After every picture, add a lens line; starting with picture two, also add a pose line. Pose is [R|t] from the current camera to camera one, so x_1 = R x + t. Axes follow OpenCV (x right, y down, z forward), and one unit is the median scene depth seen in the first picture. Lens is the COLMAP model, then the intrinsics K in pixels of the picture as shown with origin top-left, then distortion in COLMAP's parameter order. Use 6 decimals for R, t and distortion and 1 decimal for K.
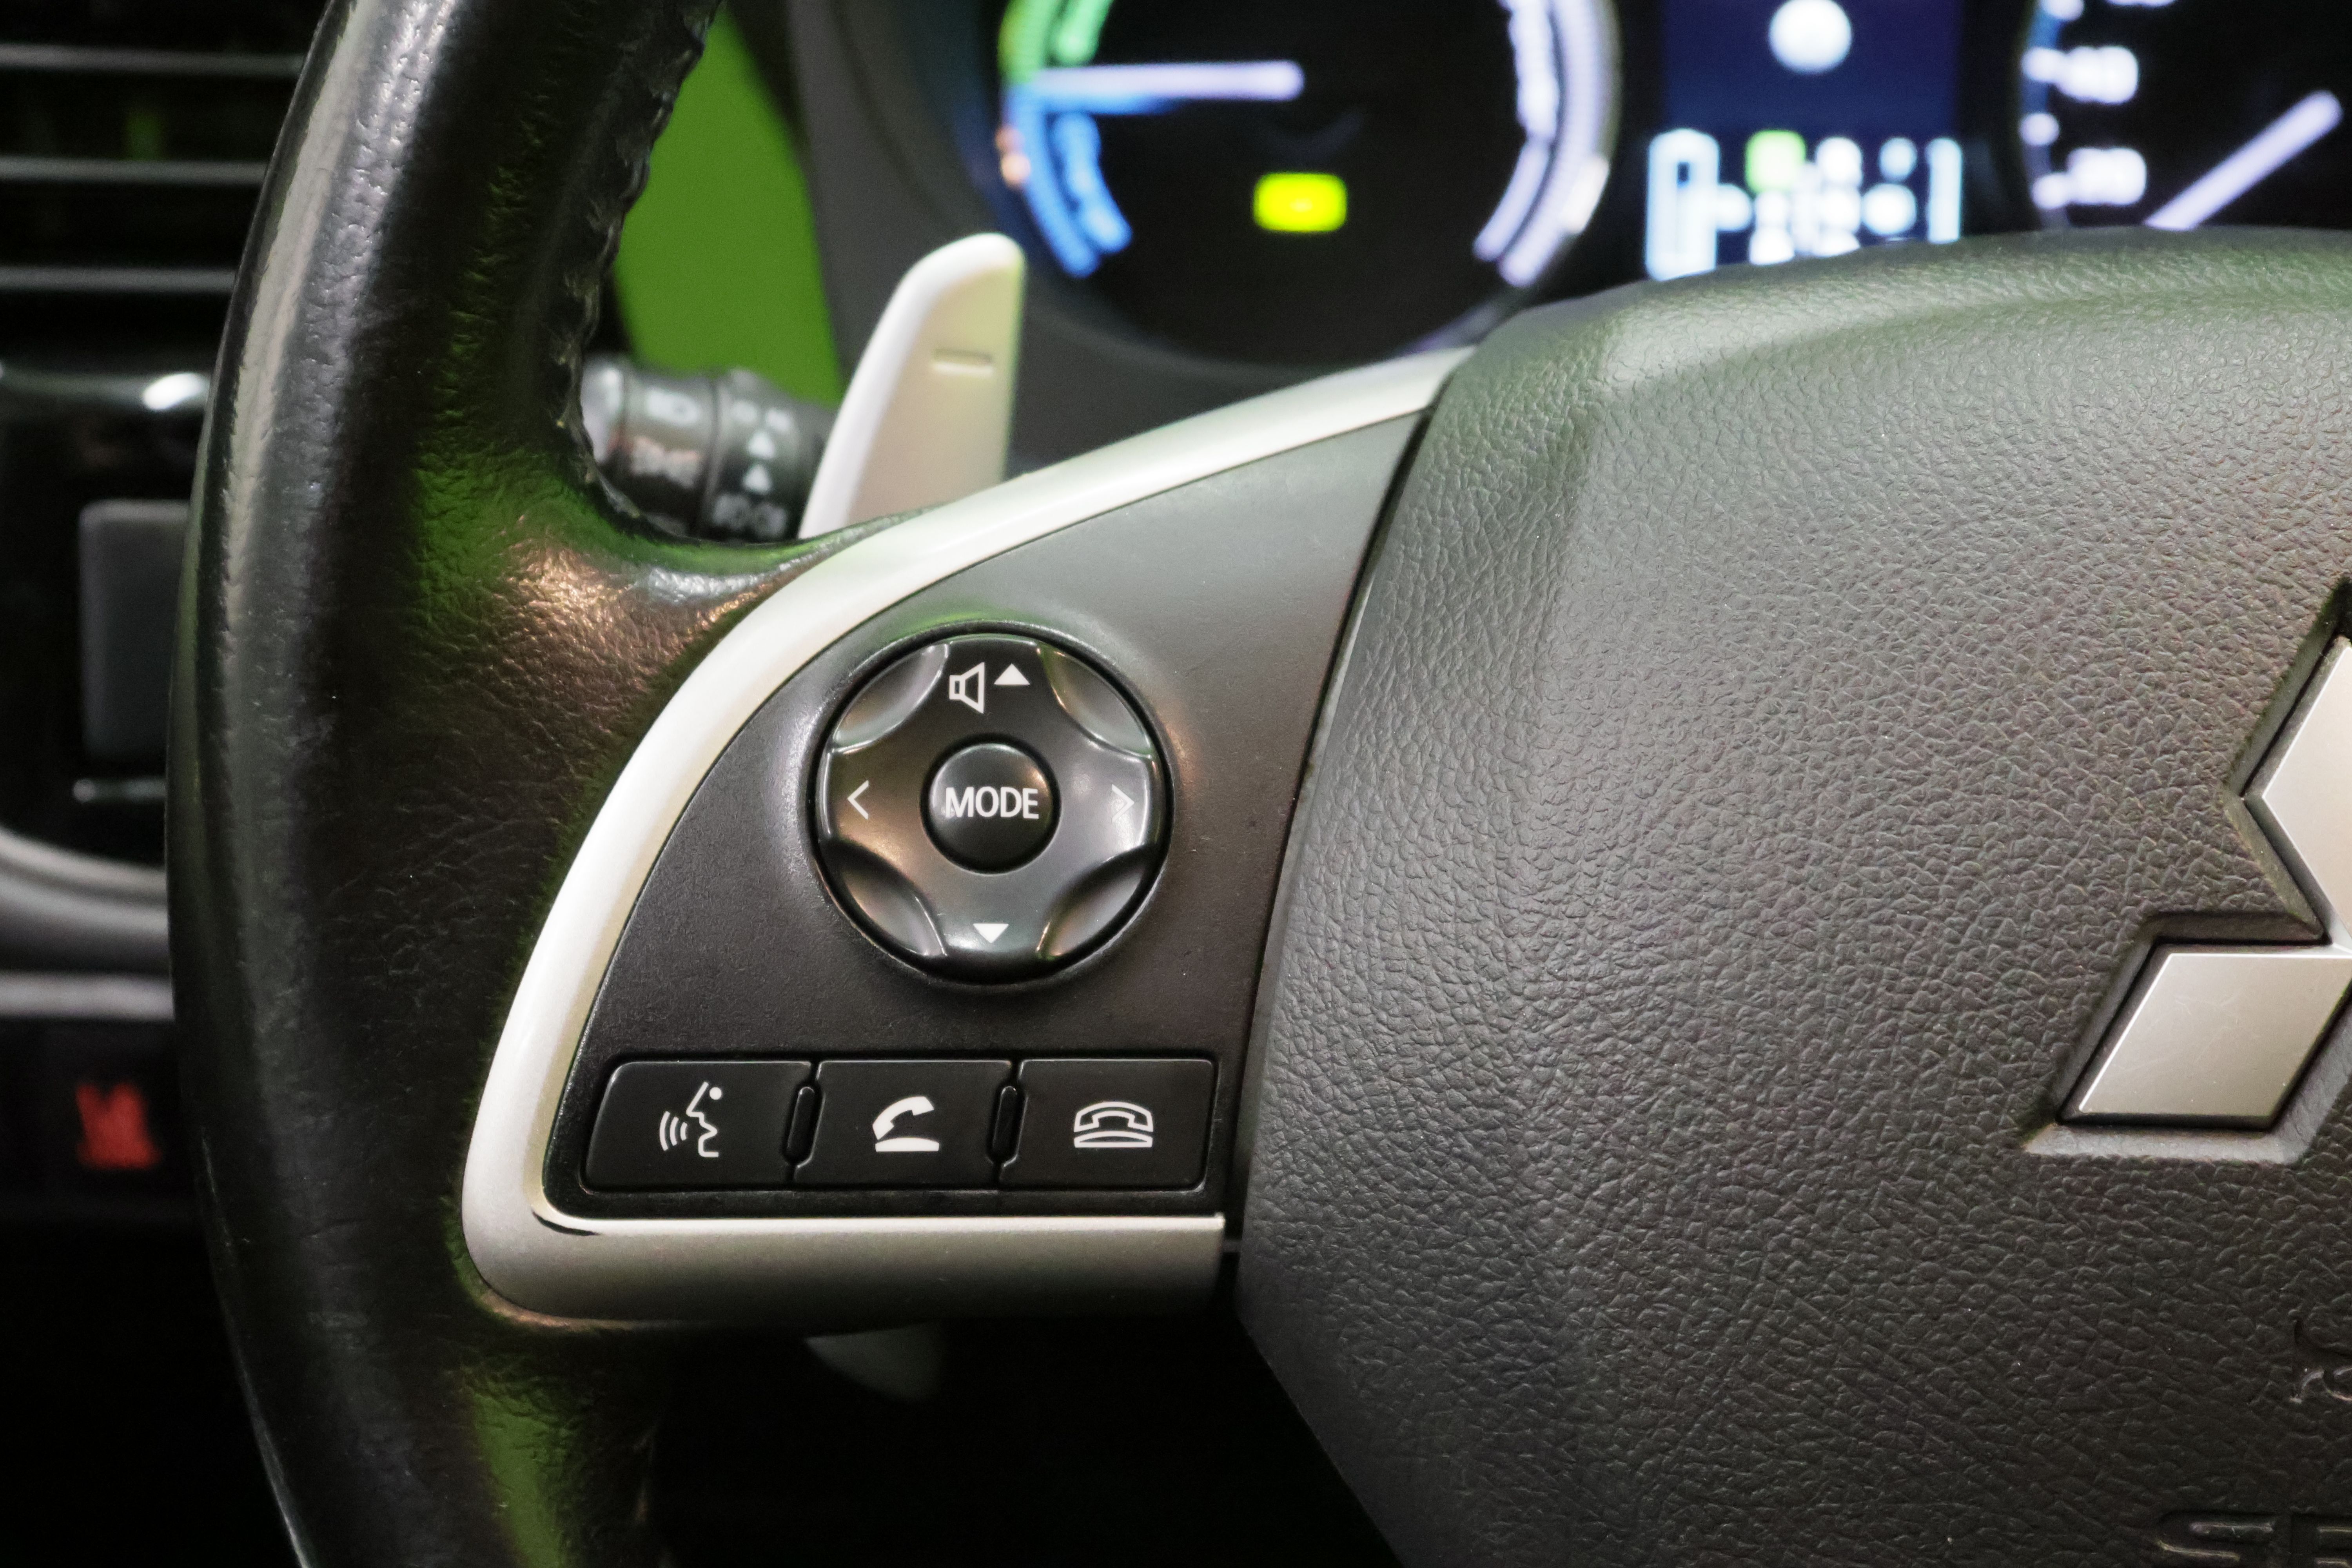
lens RADIAL K [[3222.5, 0, 1176.0], [0, 3222.5, 784.0], [0, 0, 1]] dist [-0.024623, -0.058817]
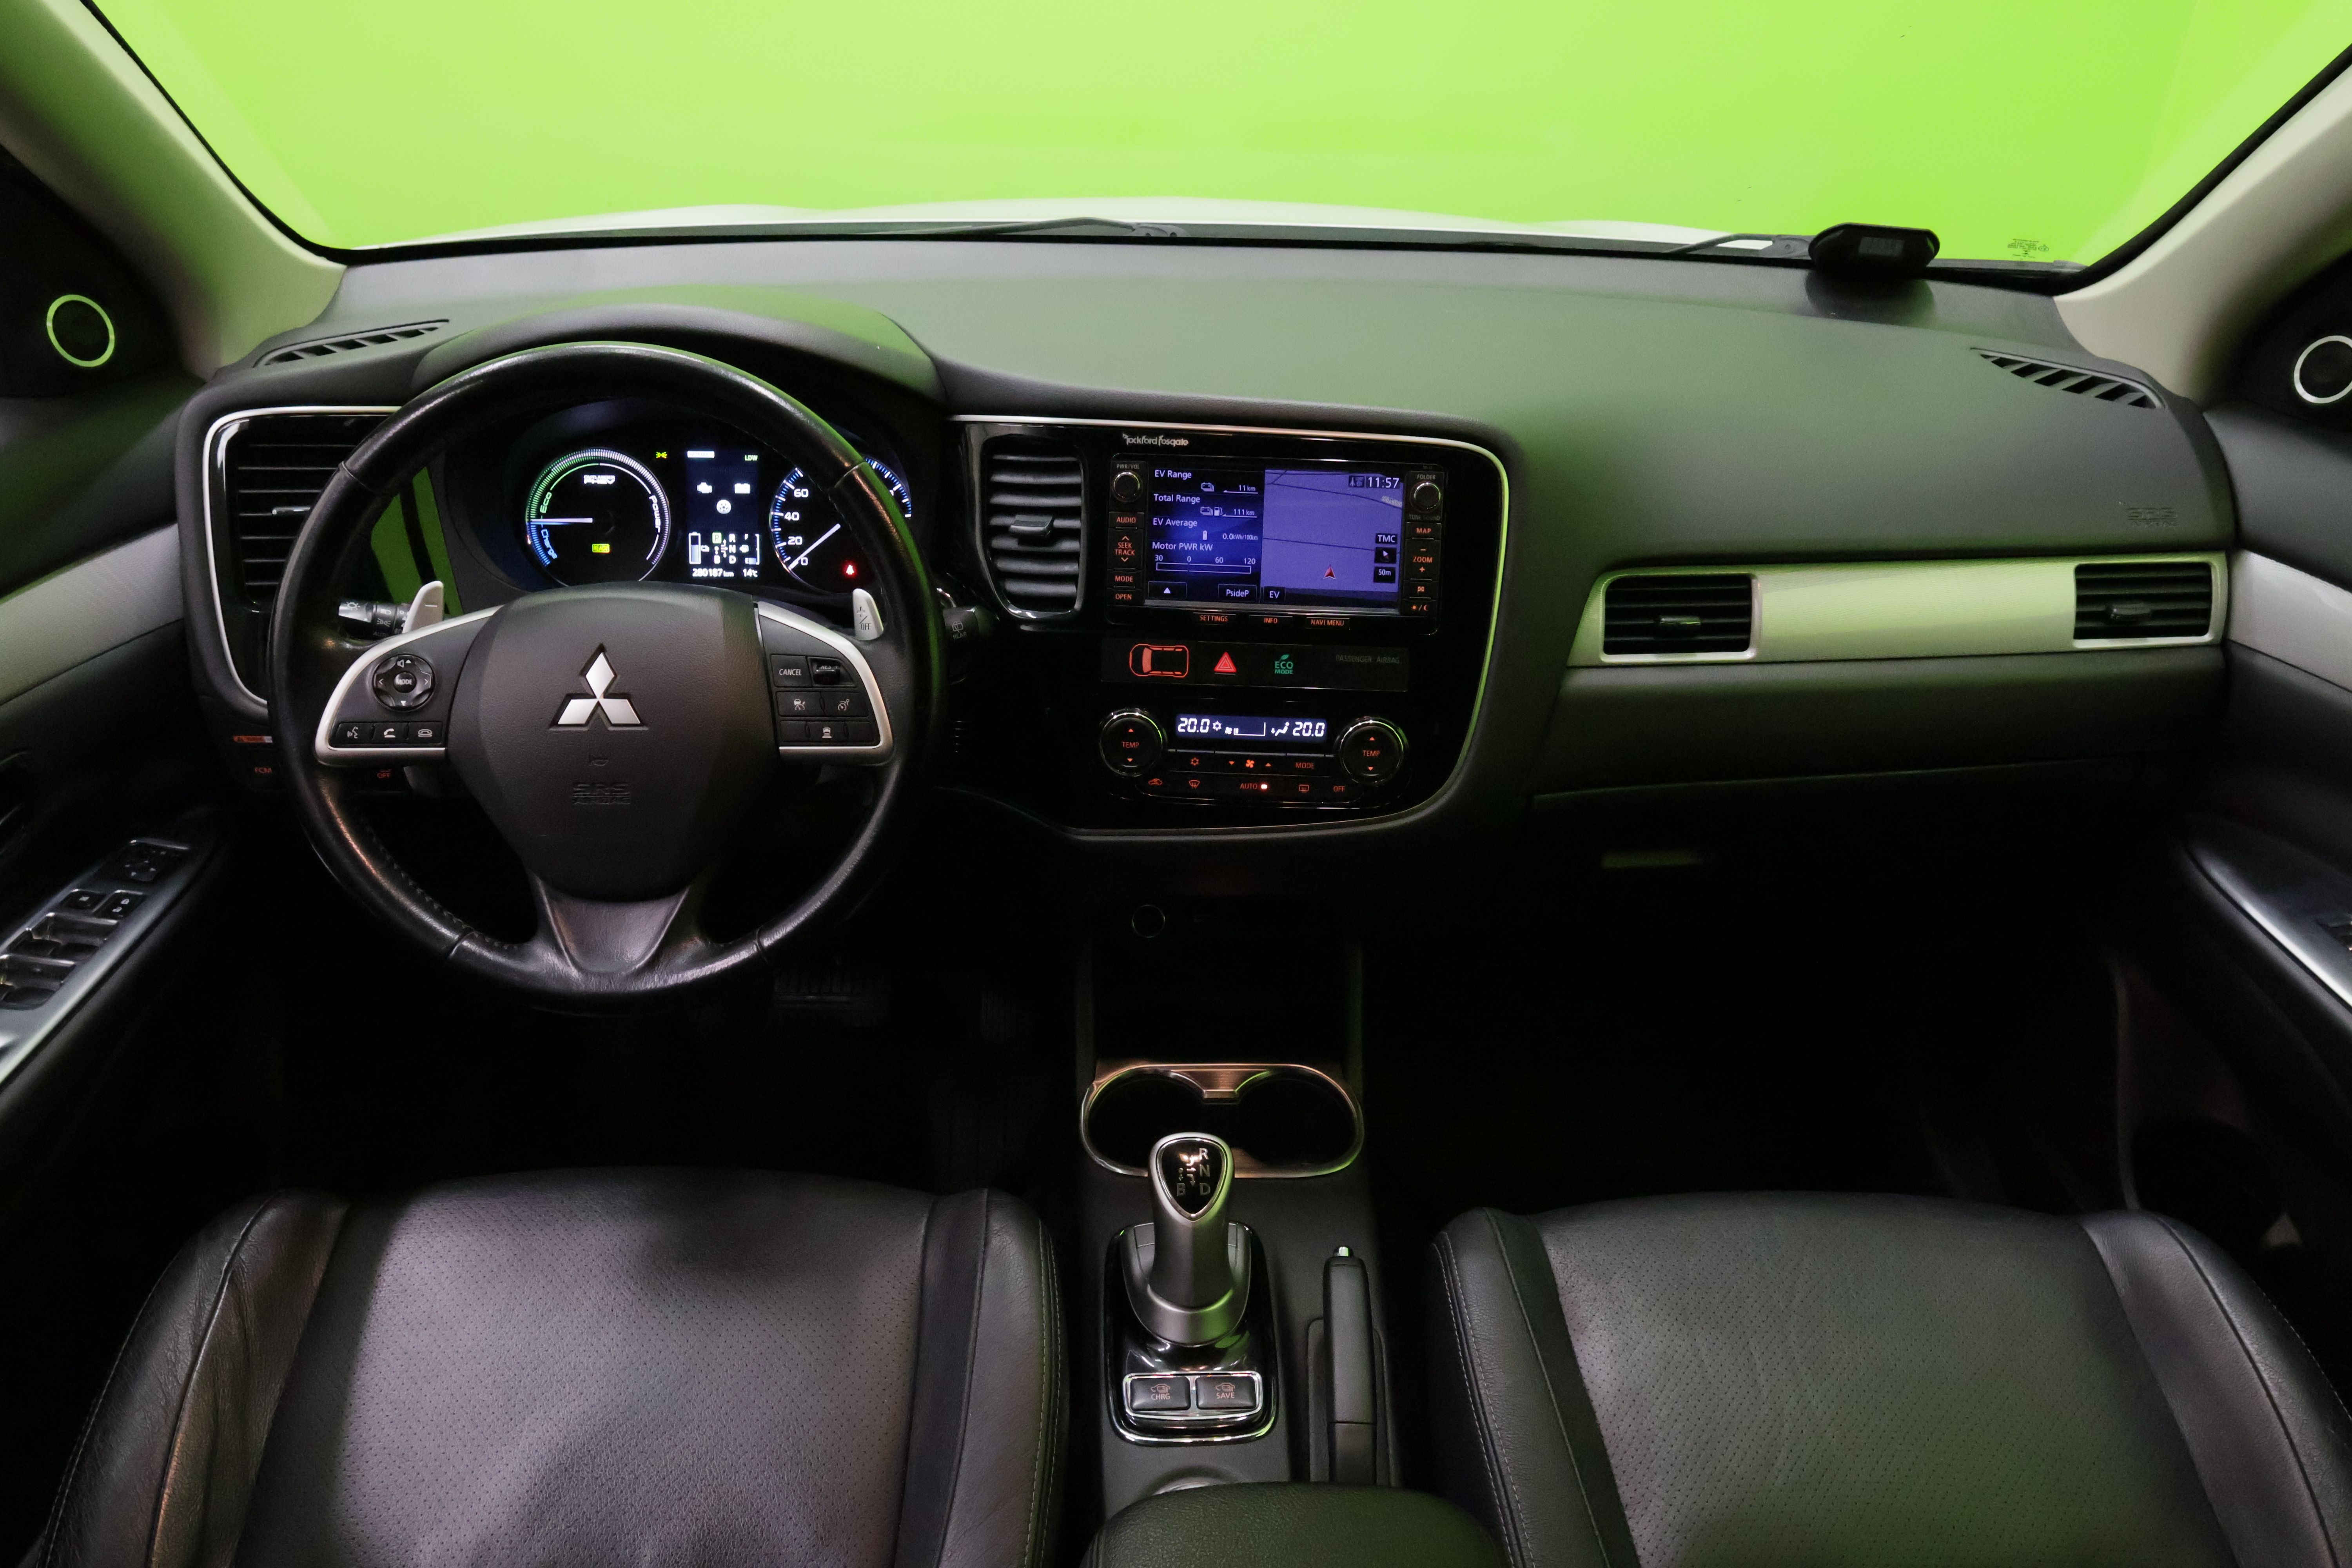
lens RADIAL K [[1666.6, 0, 1176.0], [0, 1666.6, 784.0], [0, 0, 1]] dist [-0.005443, -0.005502]
pose [[0.997015, -0.020001, 0.074578, 1.135718], [0.017494, 0.999265, 0.034109, 0.114148], [-0.075206, -0.032703, 0.996632, -2.228263]]
